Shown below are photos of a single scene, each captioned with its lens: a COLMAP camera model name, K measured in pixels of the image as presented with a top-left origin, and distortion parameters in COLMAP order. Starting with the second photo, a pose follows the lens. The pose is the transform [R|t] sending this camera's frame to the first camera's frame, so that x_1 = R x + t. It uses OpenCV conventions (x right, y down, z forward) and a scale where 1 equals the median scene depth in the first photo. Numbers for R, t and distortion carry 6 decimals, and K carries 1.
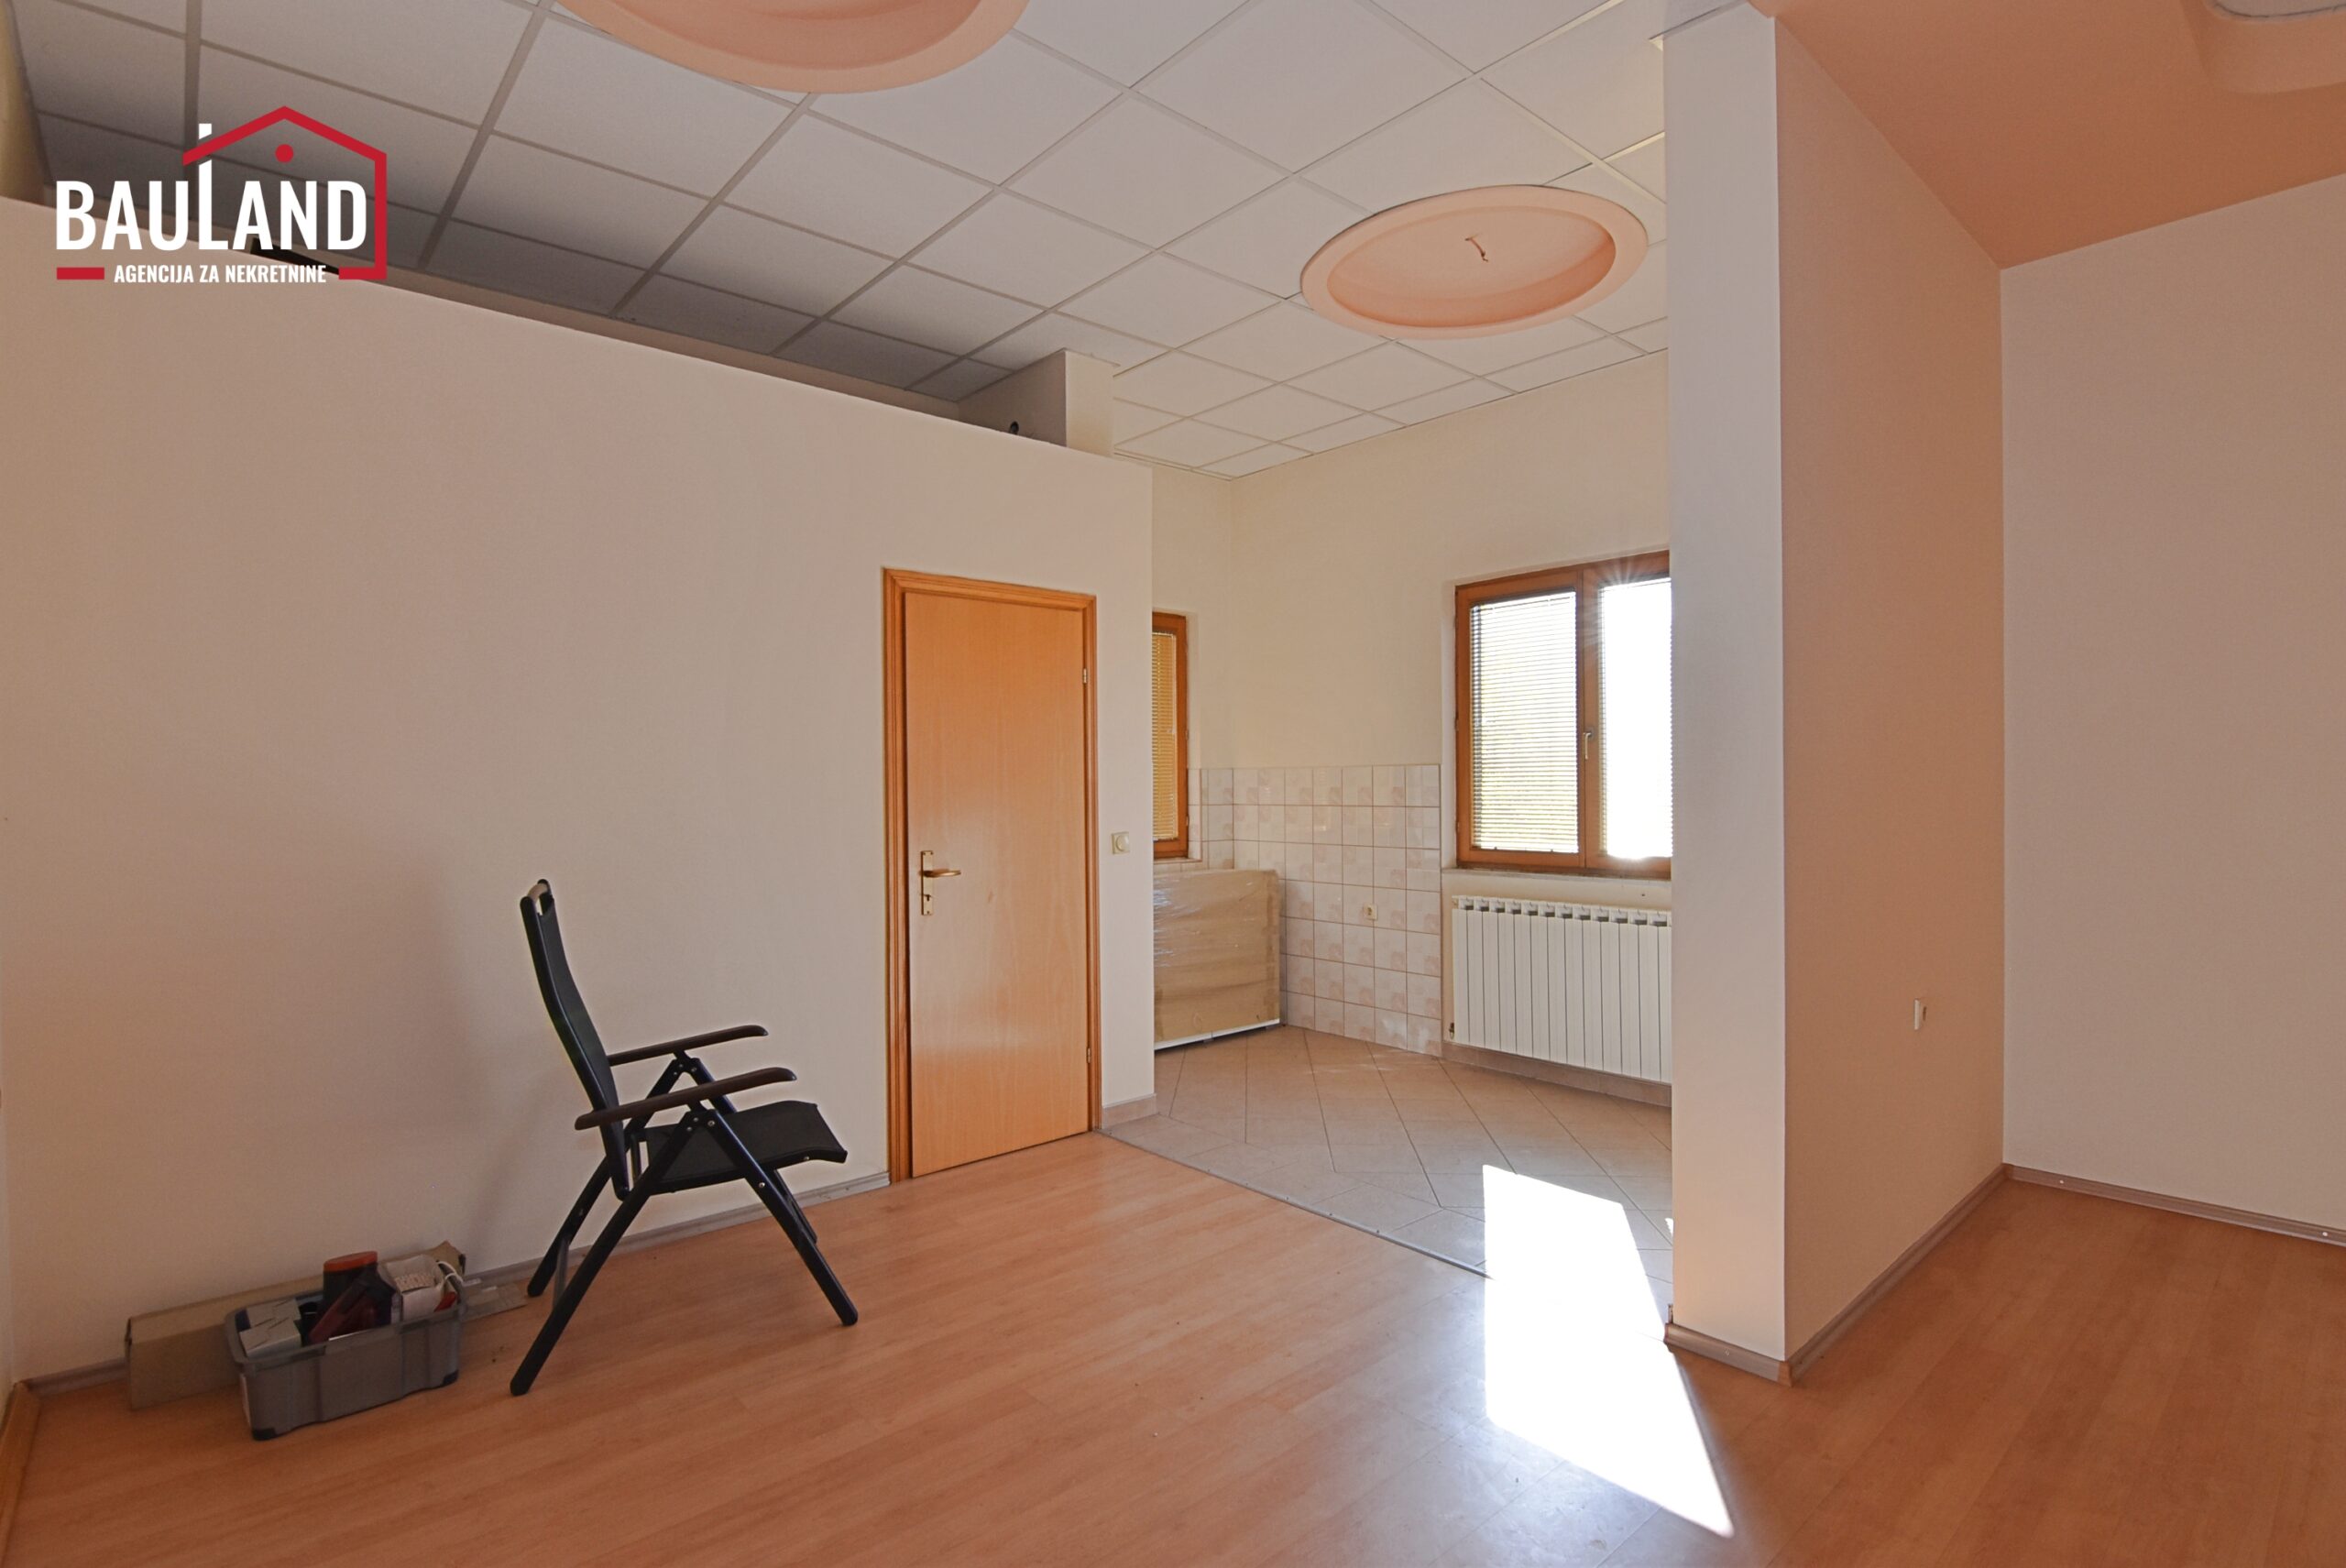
lens RADIAL K [[1139.0, 0, 1167.6], [0, 1139.0, 792.5], [0, 0, 1]] dist [0.001241, -0.018294]
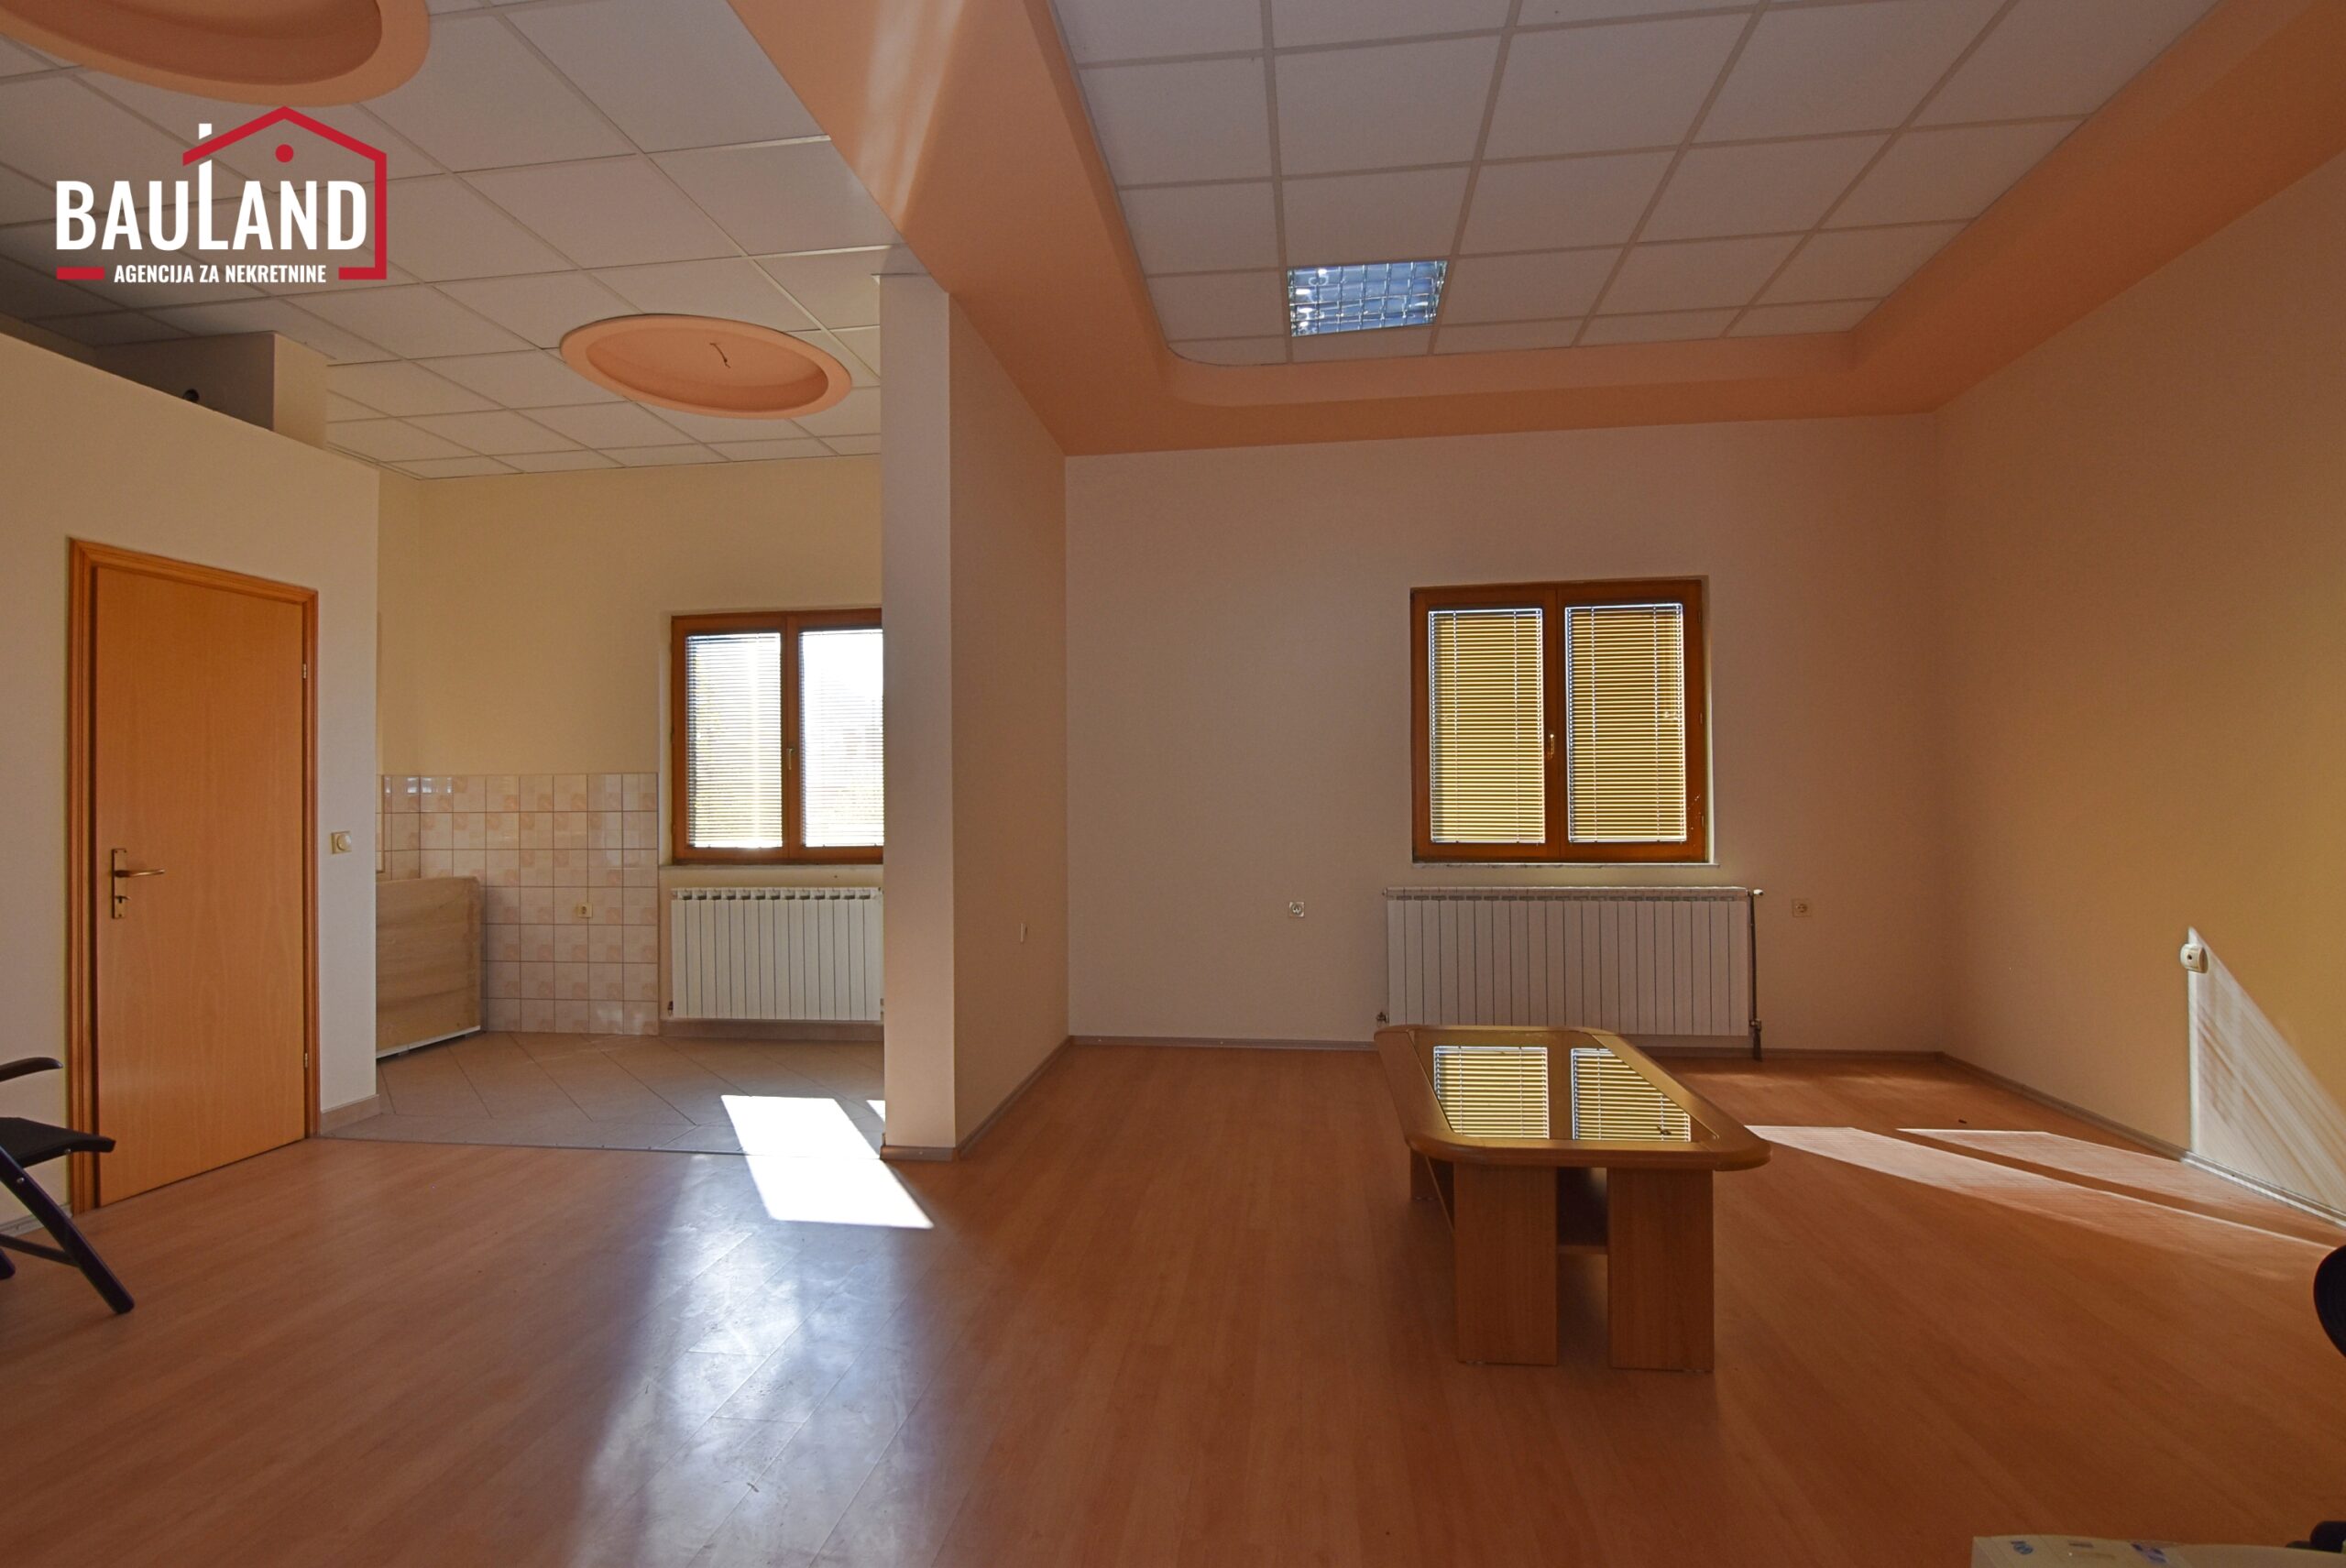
lens RADIAL K [[1139.0, 0, 1167.6], [0, 1139.0, 792.5], [0, 0, 1]] dist [0.001241, -0.018294]
pose [[0.749390, 0.009584, 0.662059, -0.142091], [0.006618, 0.999737, -0.021962, 0.024986], [-0.662095, 0.020840, 0.749130, -0.193610]]
